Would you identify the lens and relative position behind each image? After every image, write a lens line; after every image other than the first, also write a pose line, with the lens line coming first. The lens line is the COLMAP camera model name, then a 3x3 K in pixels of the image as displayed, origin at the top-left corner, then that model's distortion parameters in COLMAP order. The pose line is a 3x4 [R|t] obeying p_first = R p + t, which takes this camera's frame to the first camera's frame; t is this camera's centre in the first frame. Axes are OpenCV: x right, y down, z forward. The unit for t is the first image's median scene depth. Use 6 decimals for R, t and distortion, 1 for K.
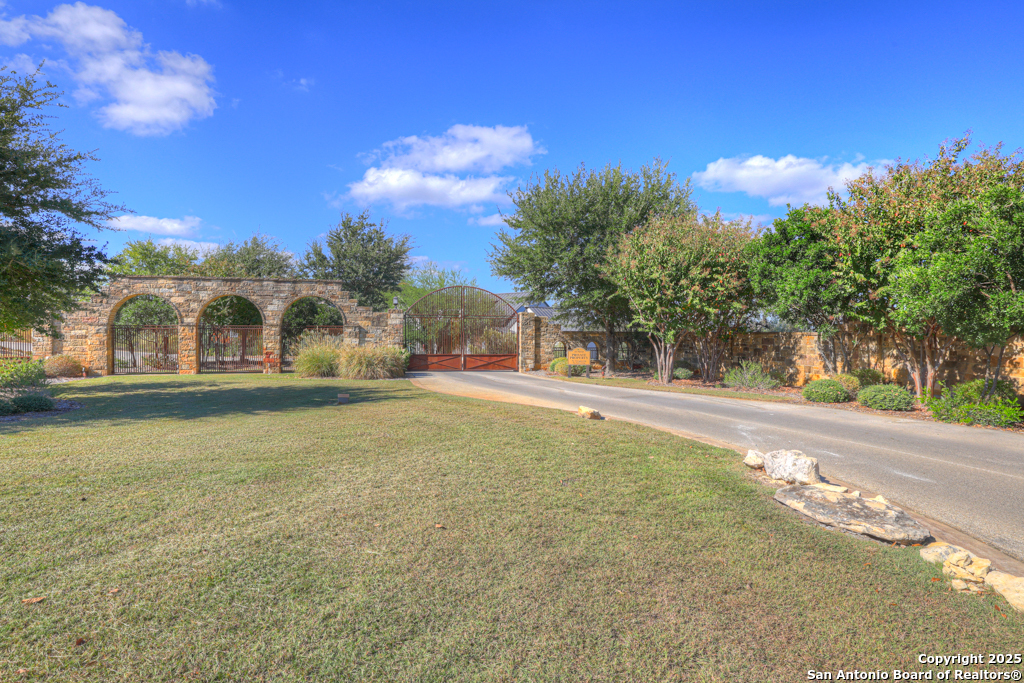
lens RADIAL K [[579.8, 0, 512.0], [0, 579.8, 341.5], [0, 0, 1]] dist [-0.067934, -0.000348]
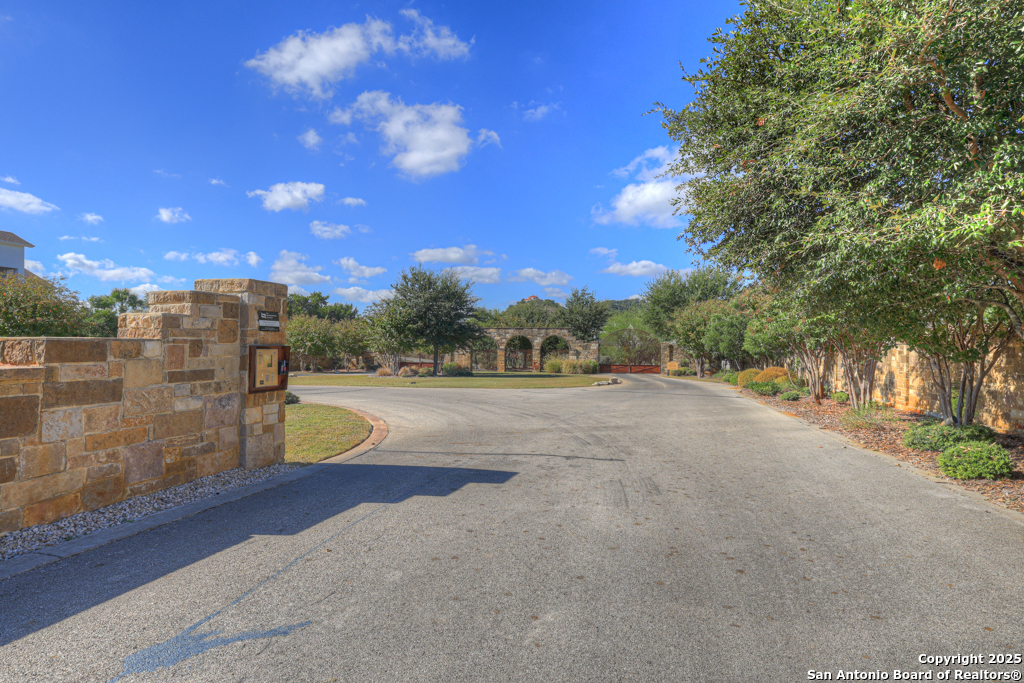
lens RADIAL K [[579.8, 0, 512.0], [0, 579.8, 341.5], [0, 0, 1]] dist [-0.067934, -0.000348]
pose [[0.906781, 0.001339, -0.421600, 0.403769], [-0.009566, 0.999803, -0.017399, -0.018711], [0.421493, 0.019810, 0.906615, -0.986813]]
